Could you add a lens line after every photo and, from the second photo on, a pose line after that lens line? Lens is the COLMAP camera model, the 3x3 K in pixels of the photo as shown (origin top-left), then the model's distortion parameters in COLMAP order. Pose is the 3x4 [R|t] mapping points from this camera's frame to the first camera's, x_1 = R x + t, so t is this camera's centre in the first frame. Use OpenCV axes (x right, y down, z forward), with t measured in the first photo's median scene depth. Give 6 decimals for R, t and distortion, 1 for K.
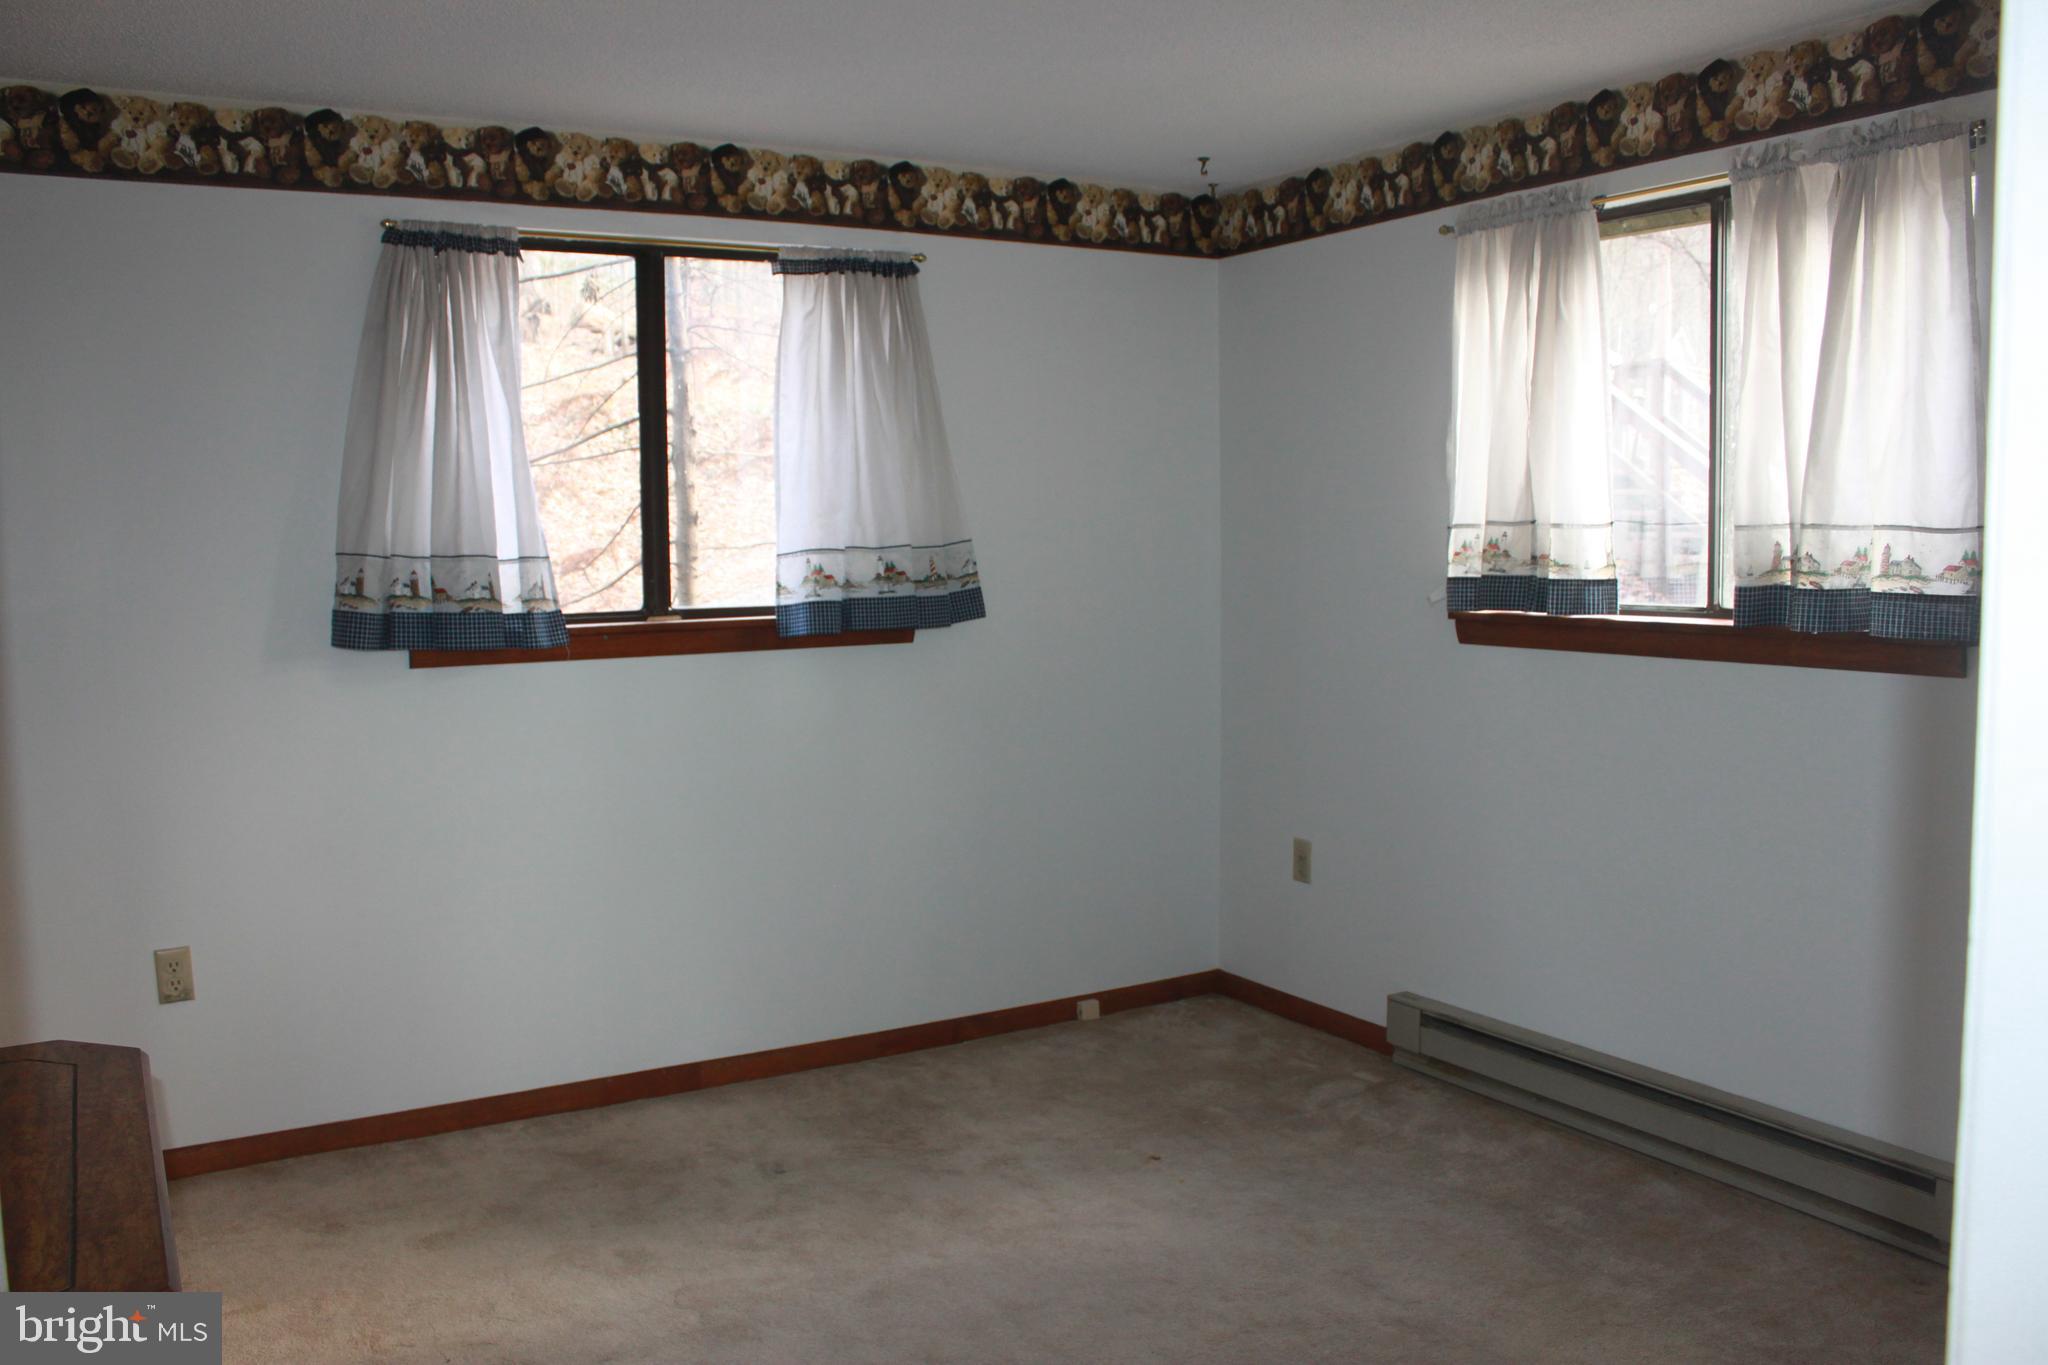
lens RADIAL K [[1713.3, 0, 1025.1], [0, 1713.3, 692.1], [0, 0, 1]] dist [-0.154143, 0.119321]
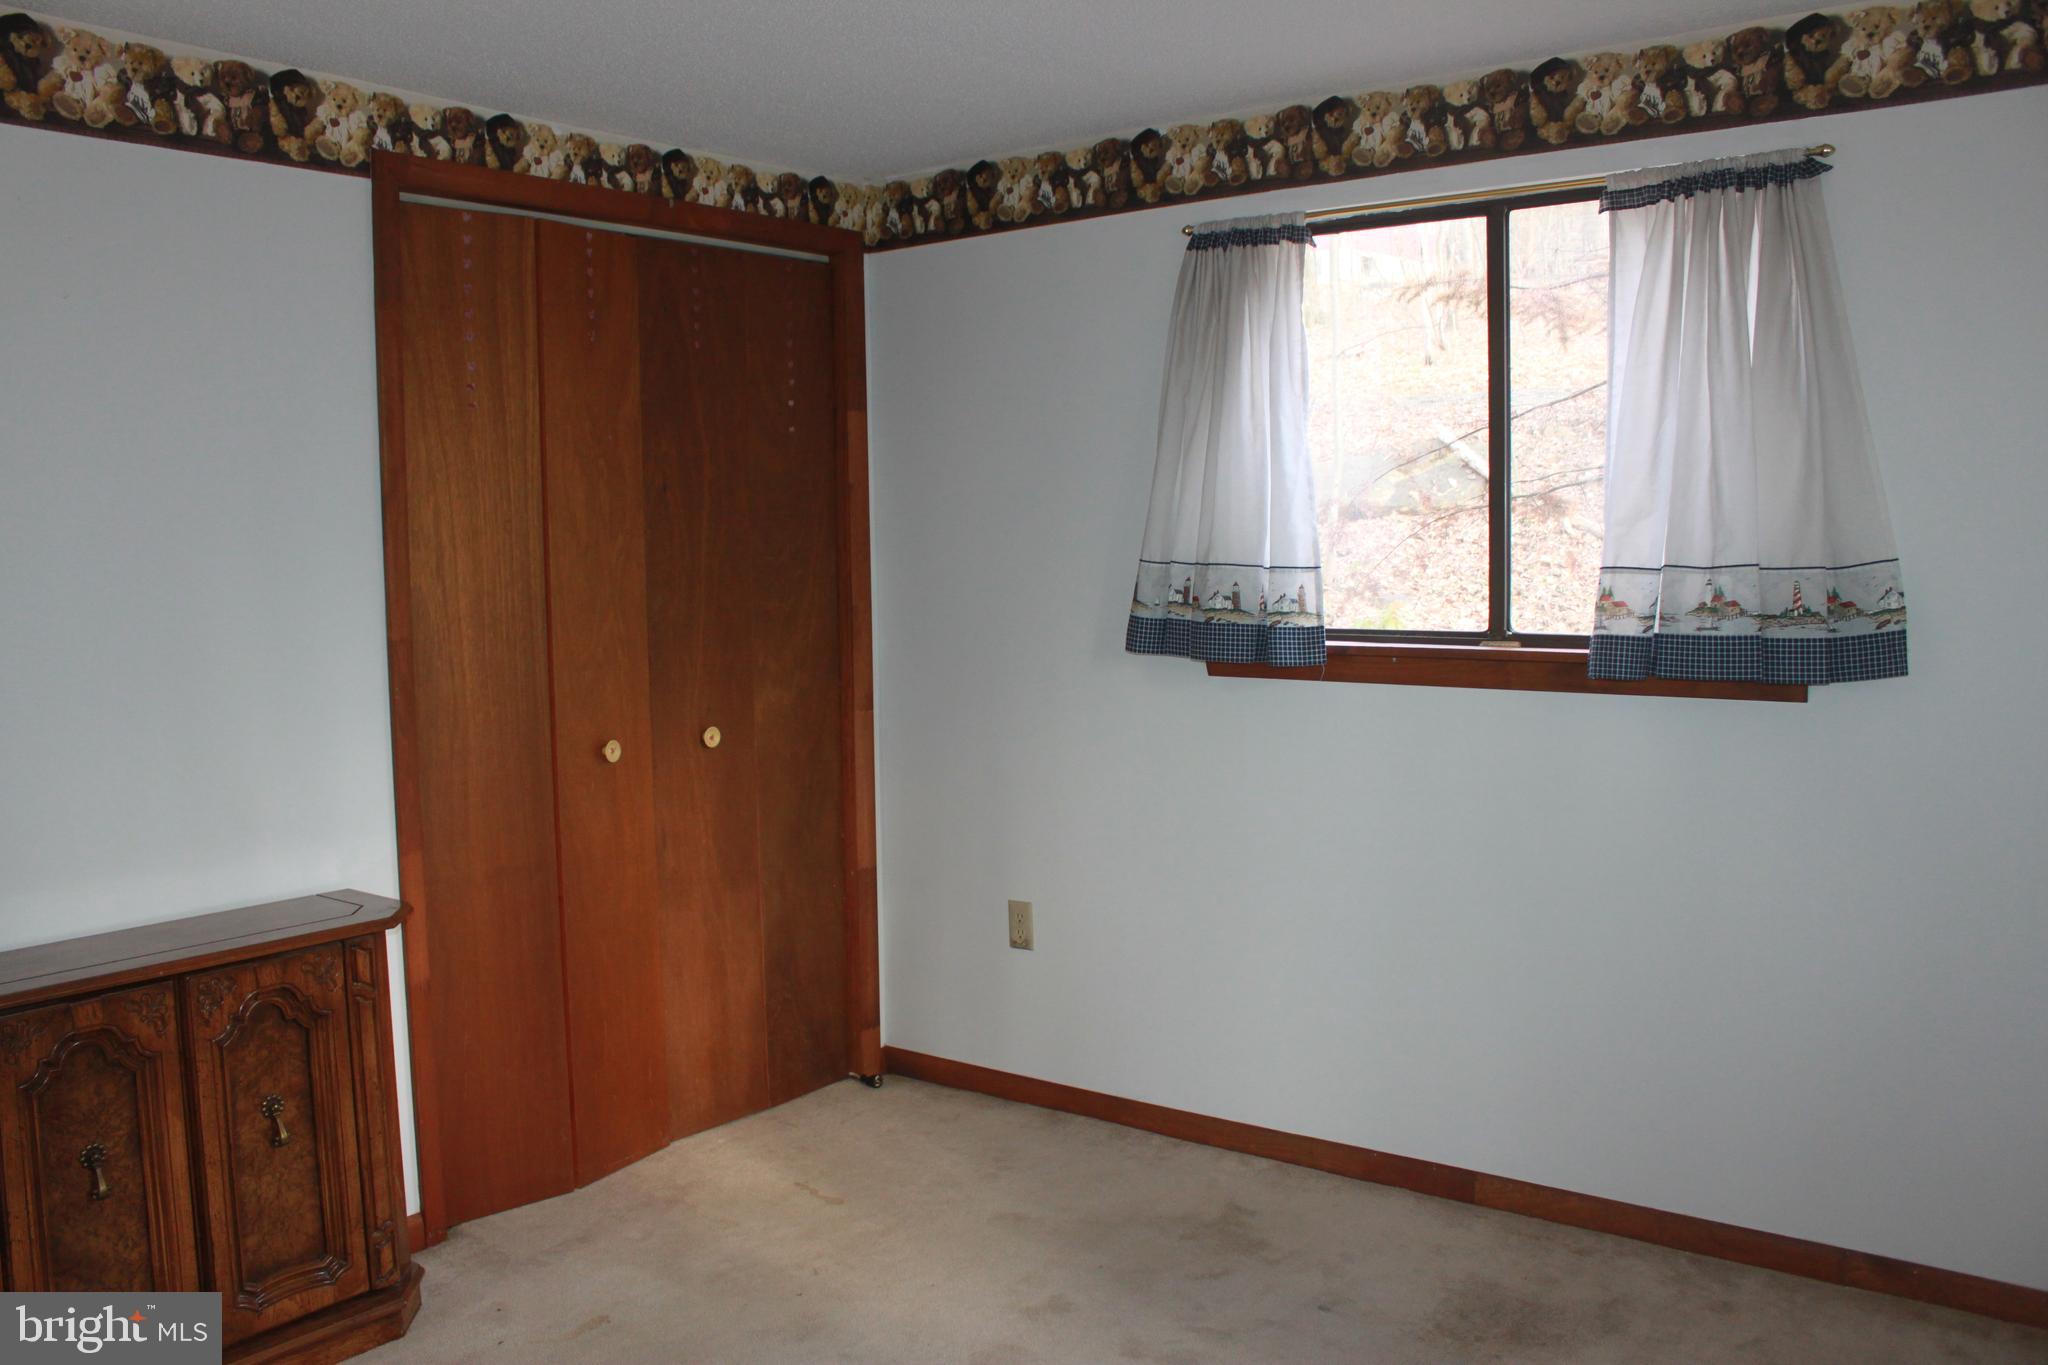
lens RADIAL K [[1713.3, 0, 1006.7], [0, 1713.3, 693.9], [0, 0, 1]] dist [-0.154143, 0.119321]
pose [[0.365779, 0.091123, -0.926230, 0.508197], [-0.079327, 0.994626, 0.066524, -0.058831], [0.927315, 0.049142, 0.371042, 0.498787]]
